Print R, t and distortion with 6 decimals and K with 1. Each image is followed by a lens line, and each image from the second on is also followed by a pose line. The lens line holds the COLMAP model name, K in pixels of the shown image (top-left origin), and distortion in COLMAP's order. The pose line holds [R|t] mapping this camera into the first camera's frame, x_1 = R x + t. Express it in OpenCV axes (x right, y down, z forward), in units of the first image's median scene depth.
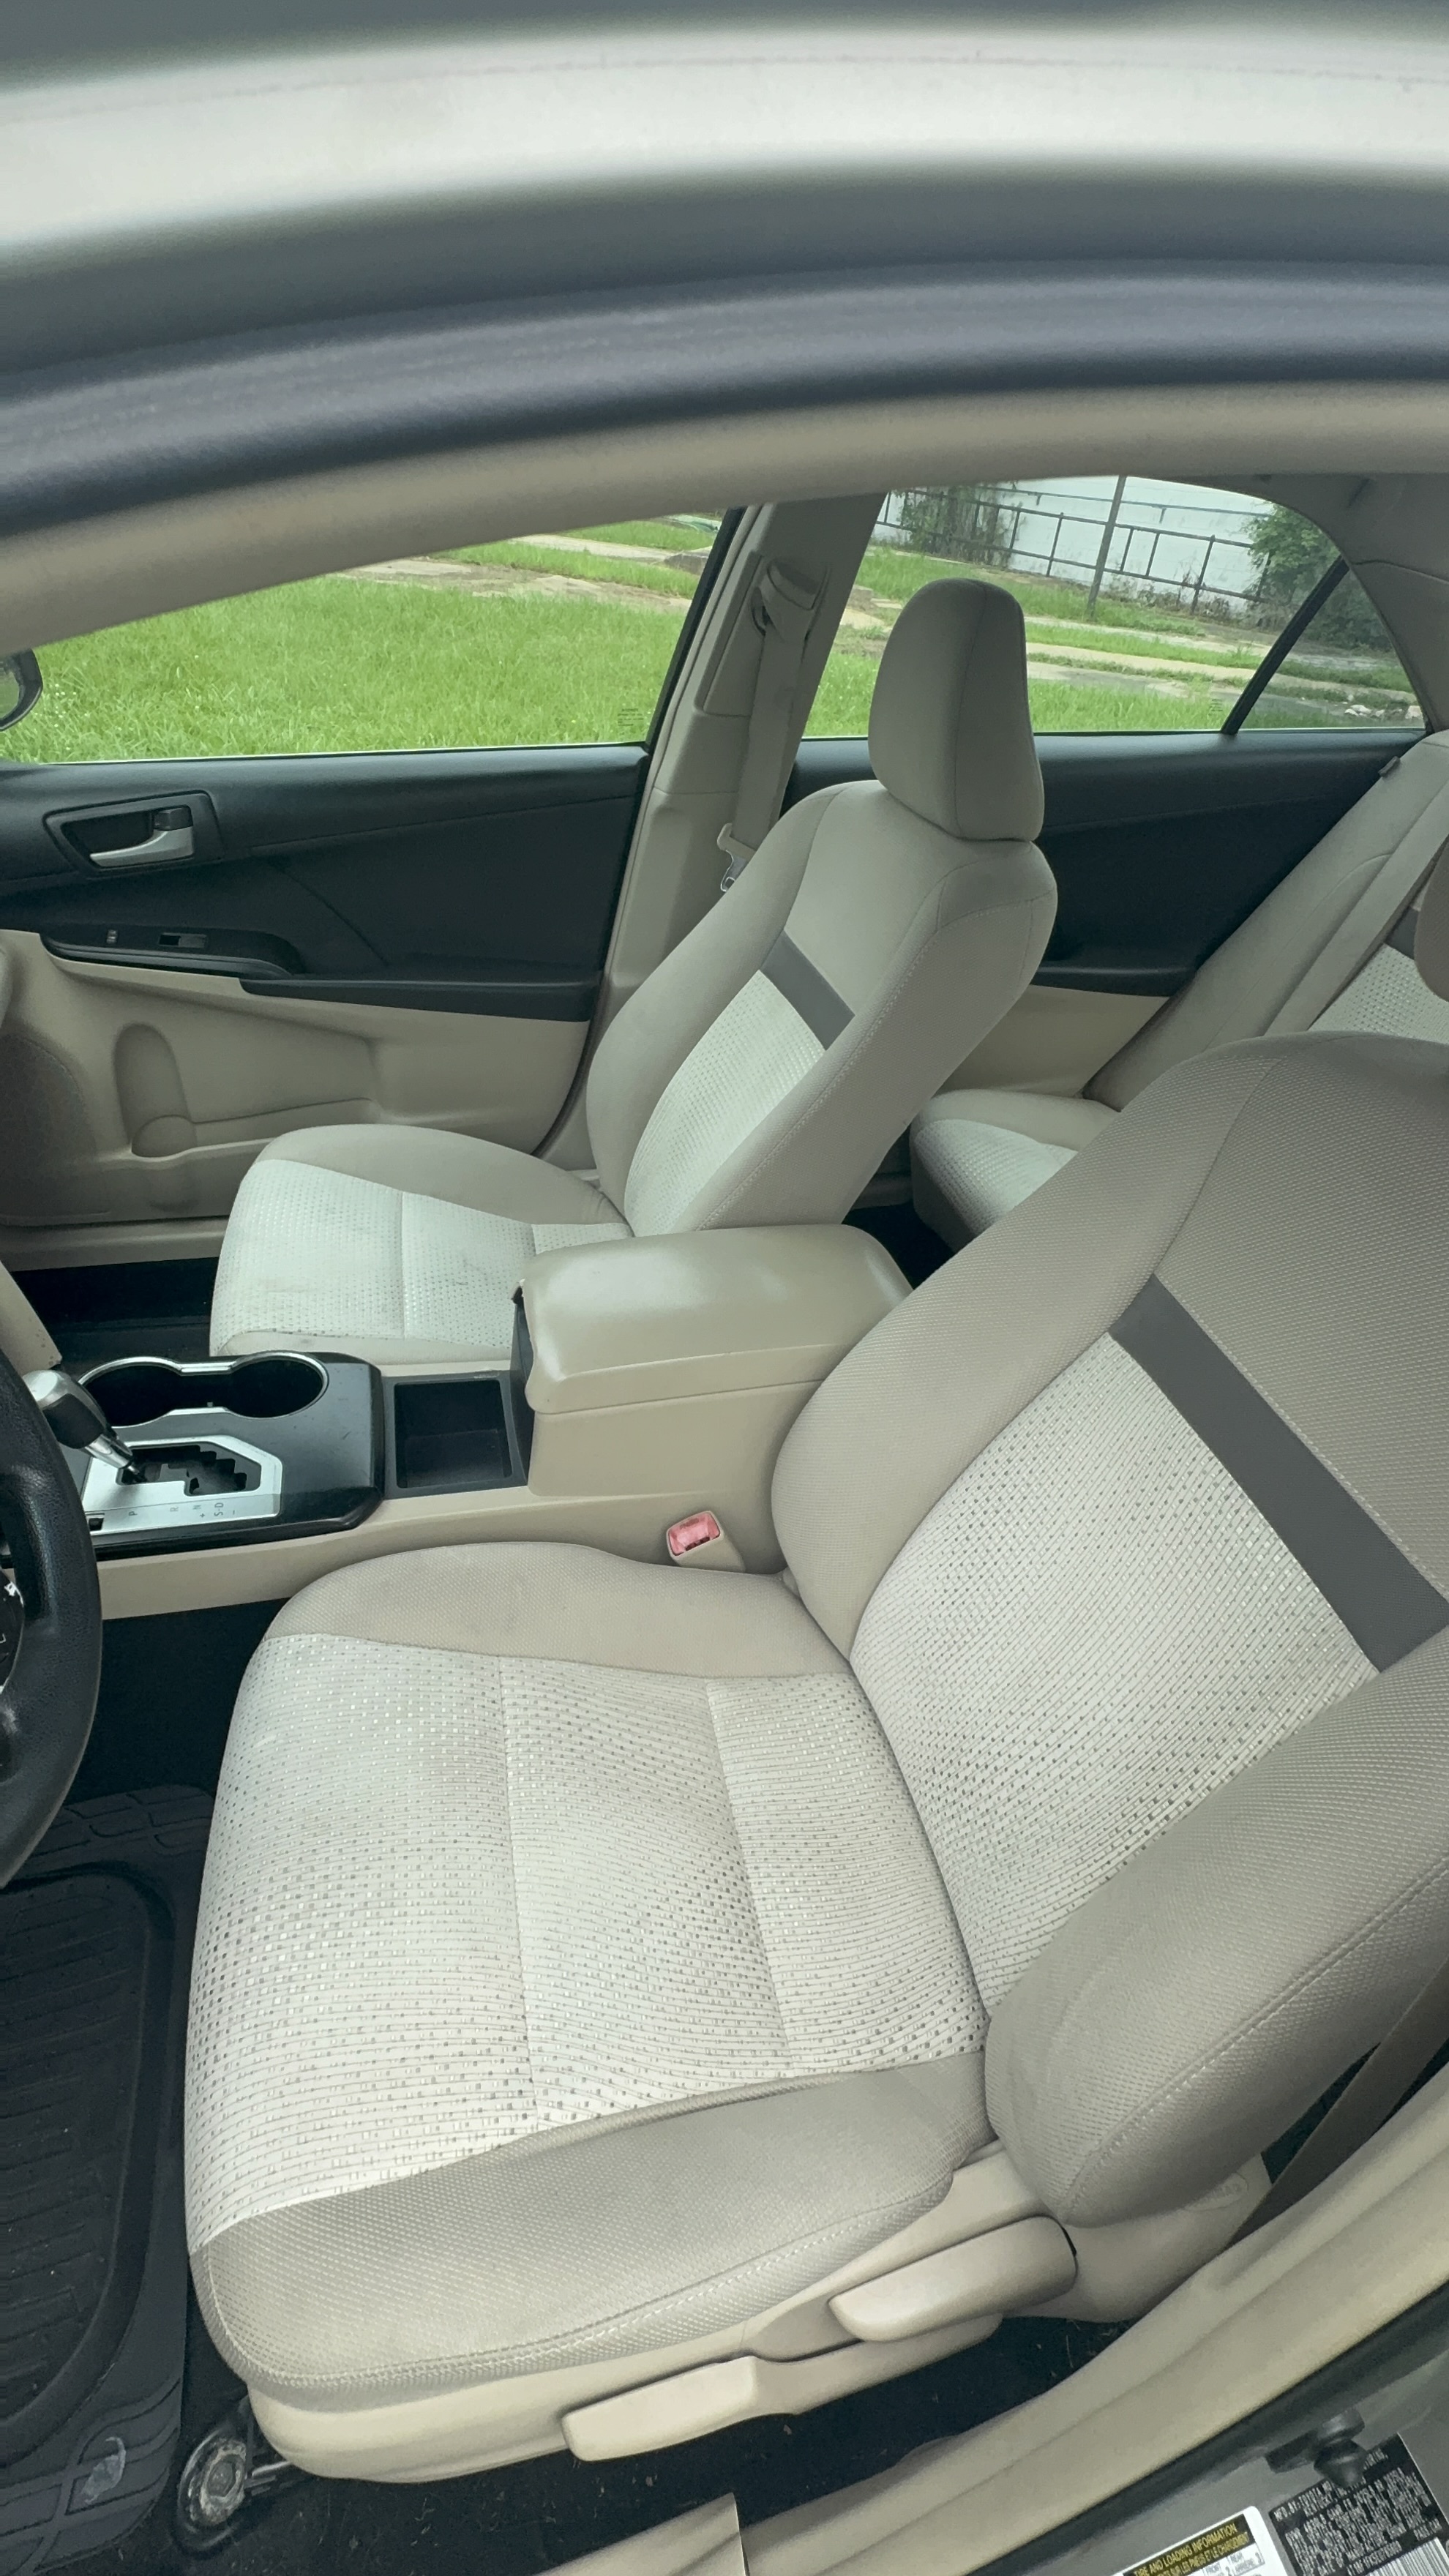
lens RADIAL K [[1185.0, 0, 738.8], [0, 1185.0, 1288.9], [0, 0, 1]] dist [-0.005510, 0.000833]
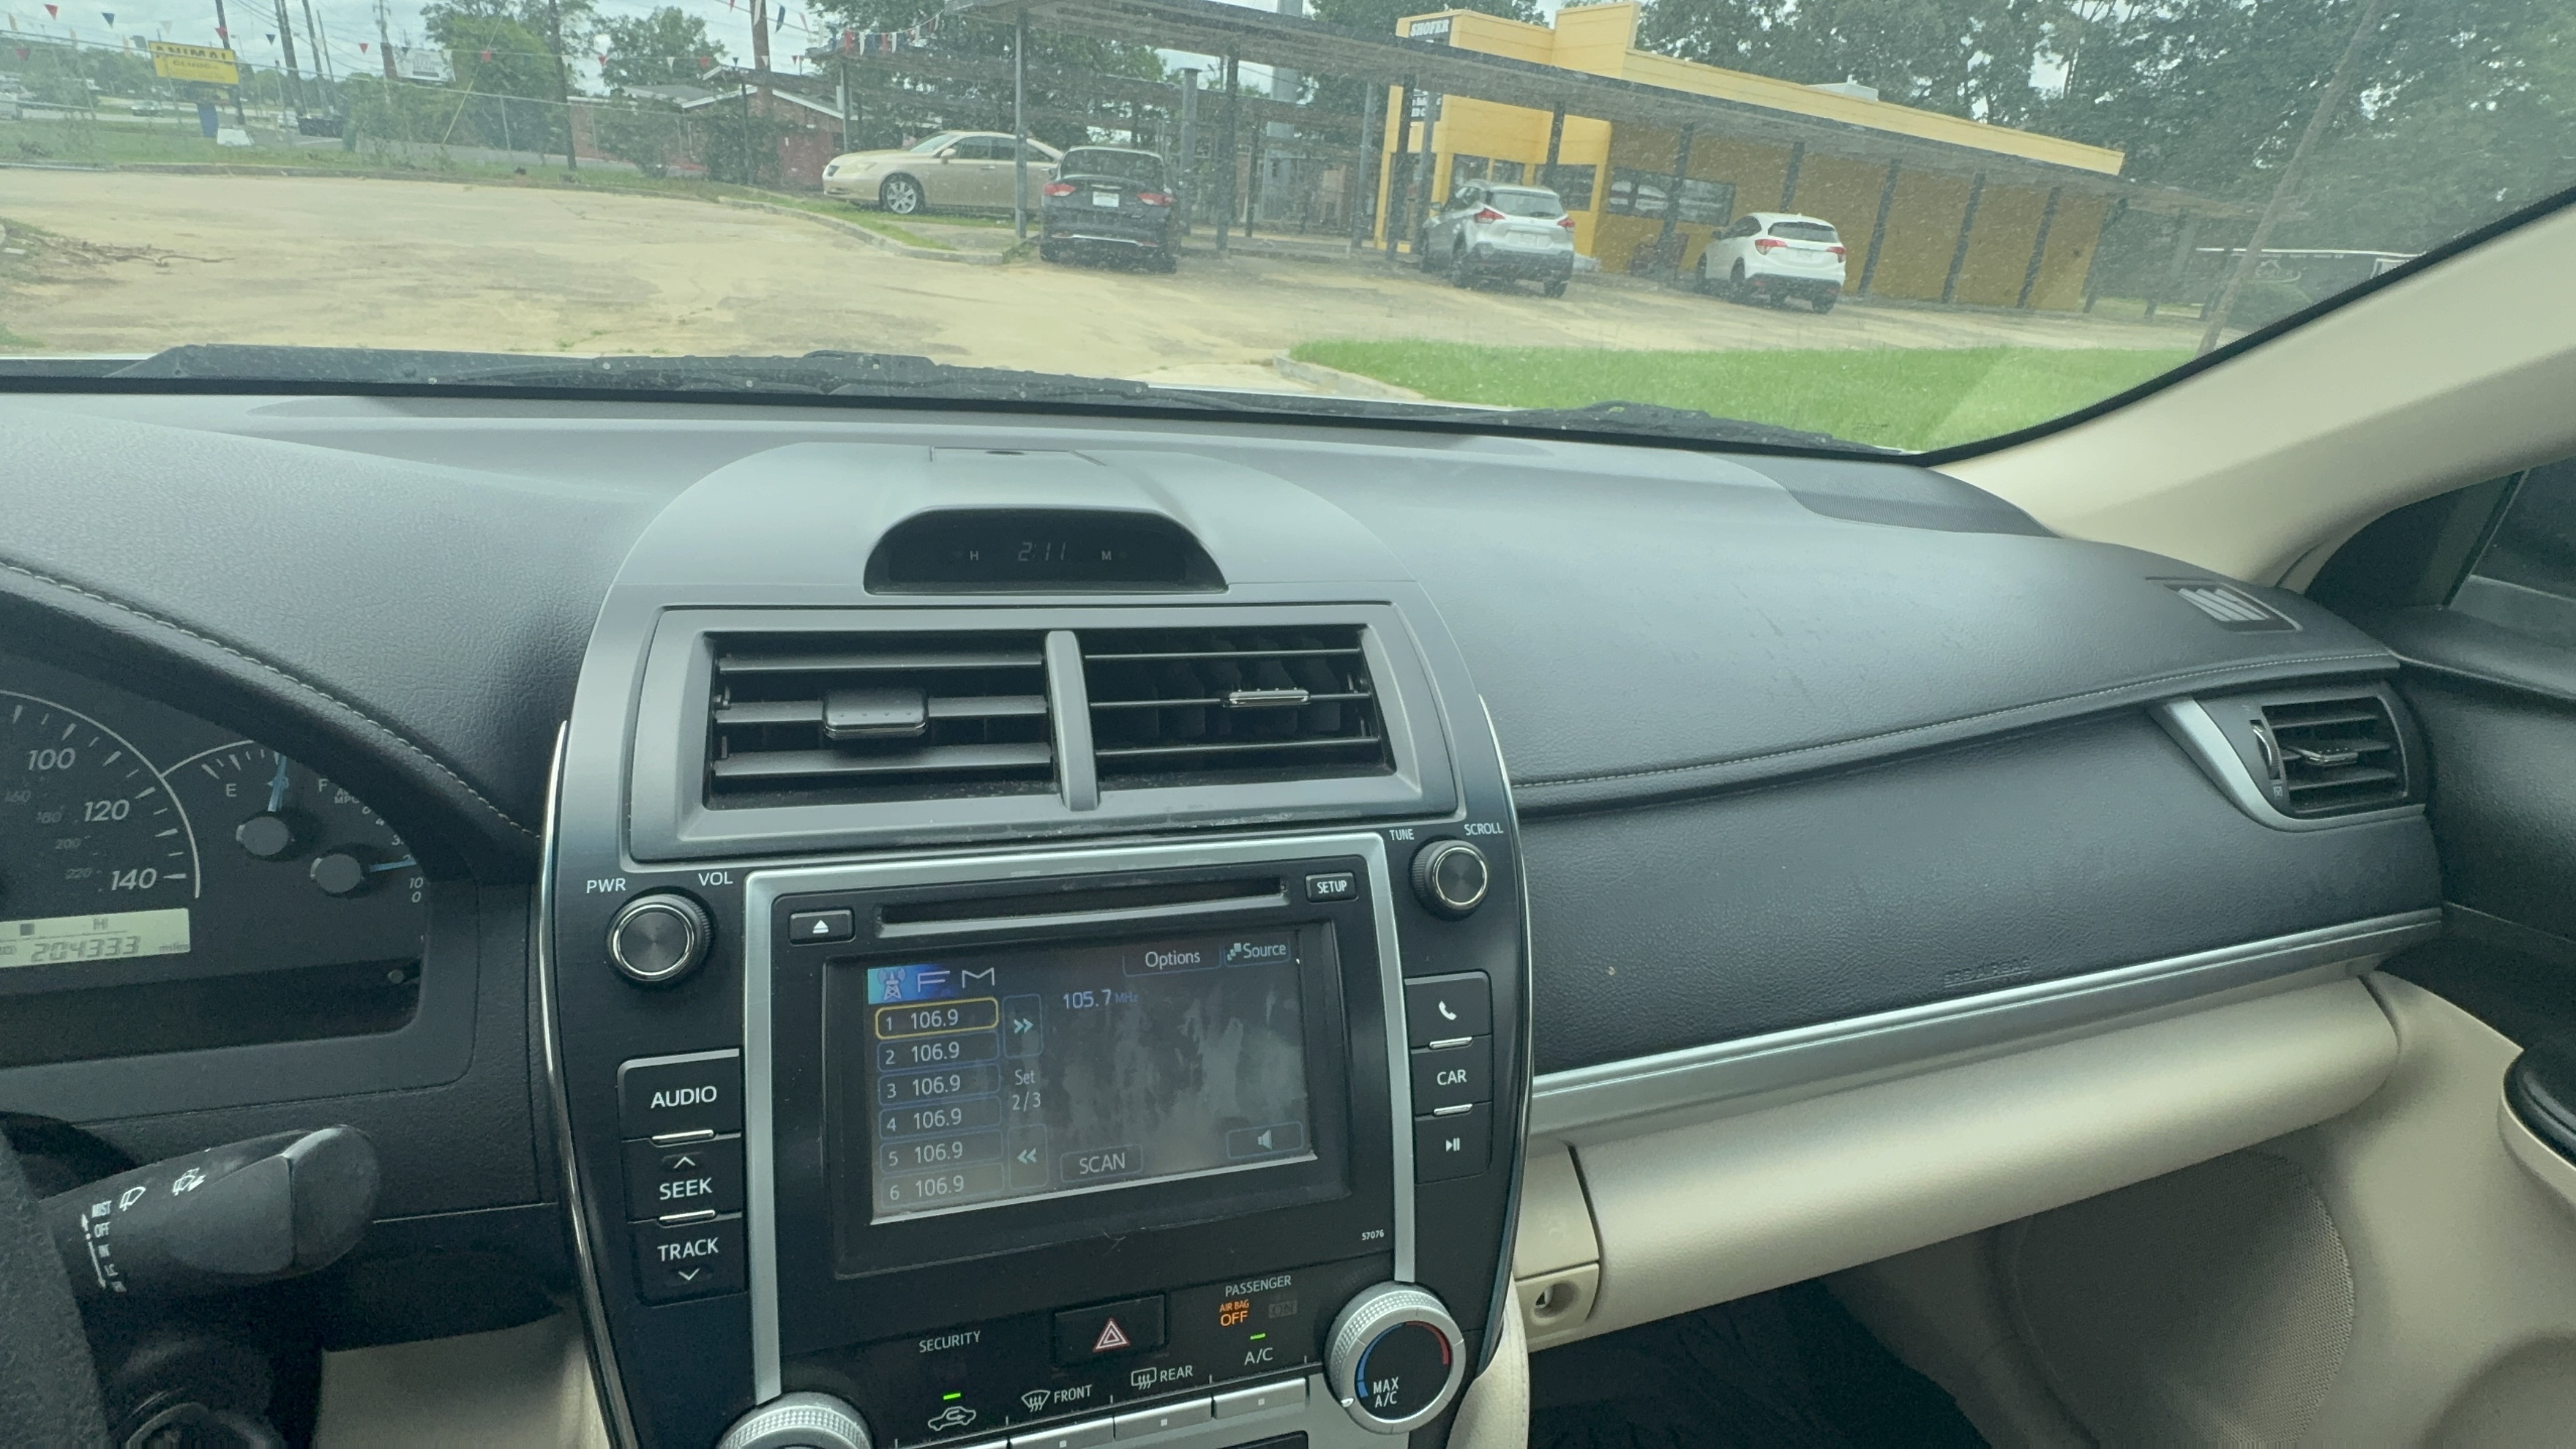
lens RADIAL K [[1189.6, 0, 1280.9], [0, 1189.6, 718.4], [0, 0, 1]] dist [0.000560, -0.001074]
pose [[0.047772, 0.303333, -0.951686, -0.215137], [-0.632412, 0.746672, 0.206243, -0.175865], [0.773158, 0.592005, 0.227501, 0.434360]]
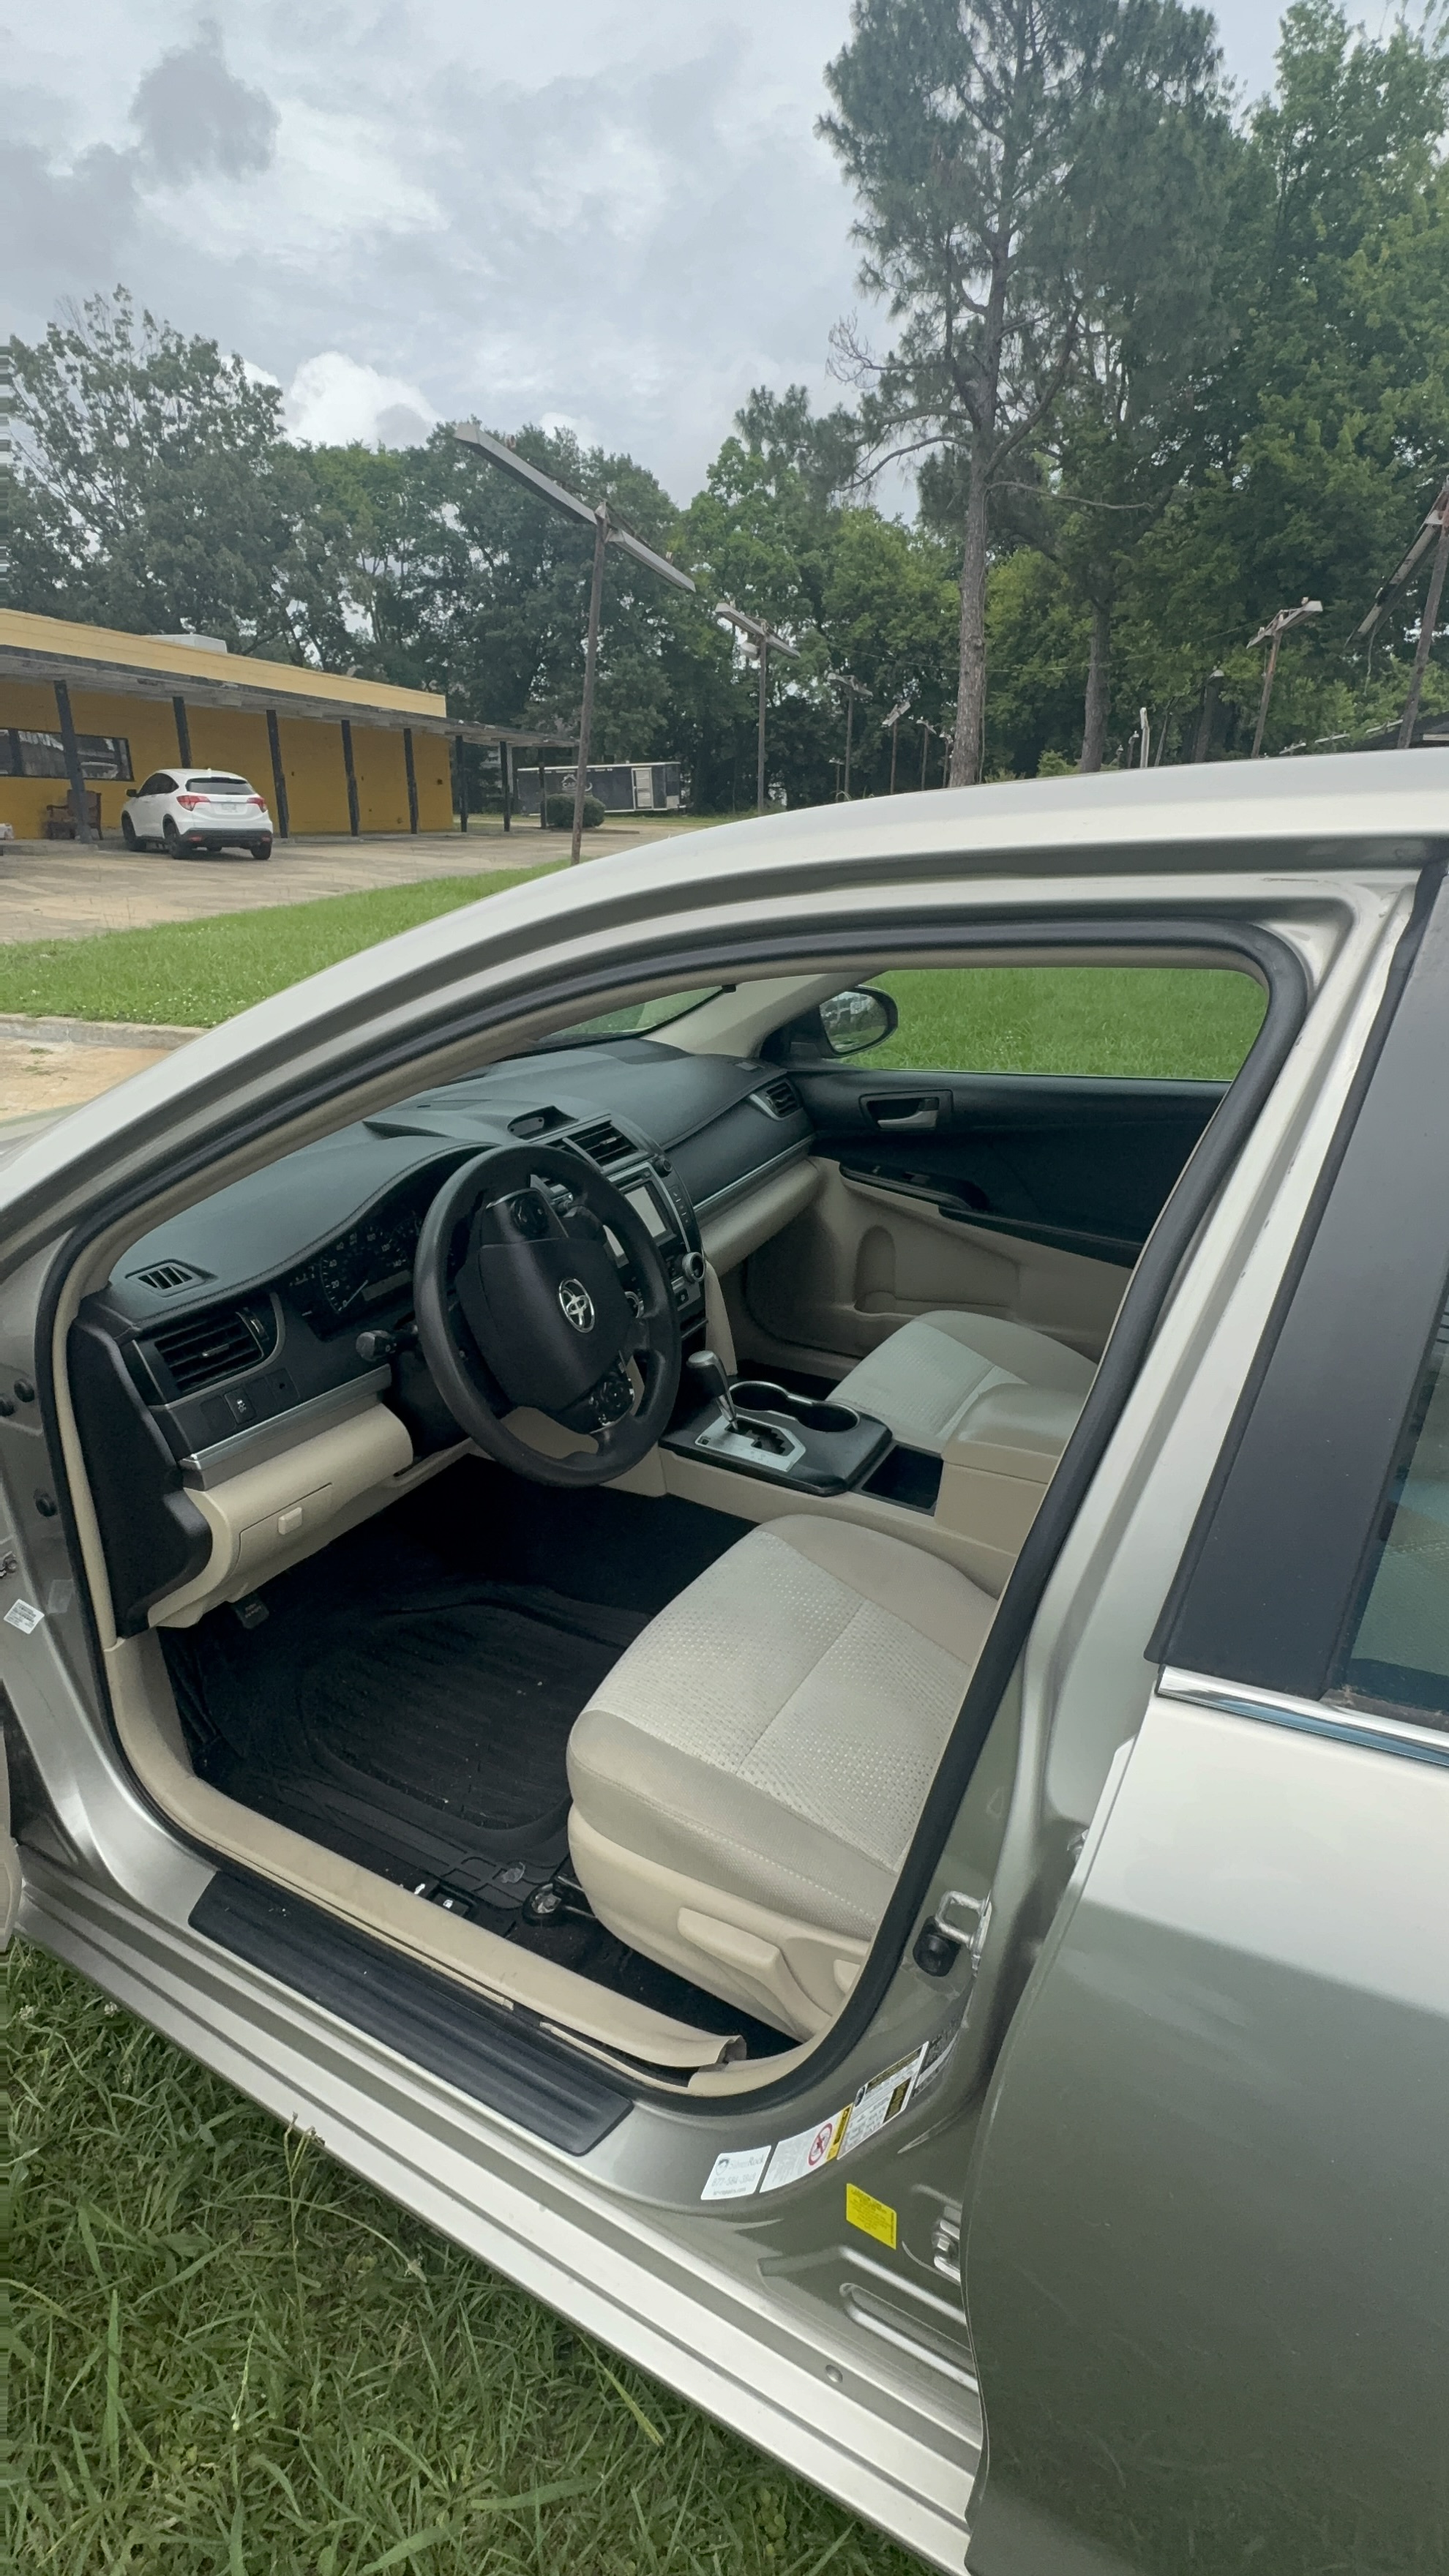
lens RADIAL K [[1189.6, 0, 726.4], [0, 1189.6, 1281.5], [0, 0, 1]] dist [0.000560, -0.001074]
pose [[0.733804, 0.173210, -0.656910, 0.366499], [-0.342560, 0.929364, -0.137609, 0.121177], [0.586673, 0.326009, 0.741305, -0.237512]]
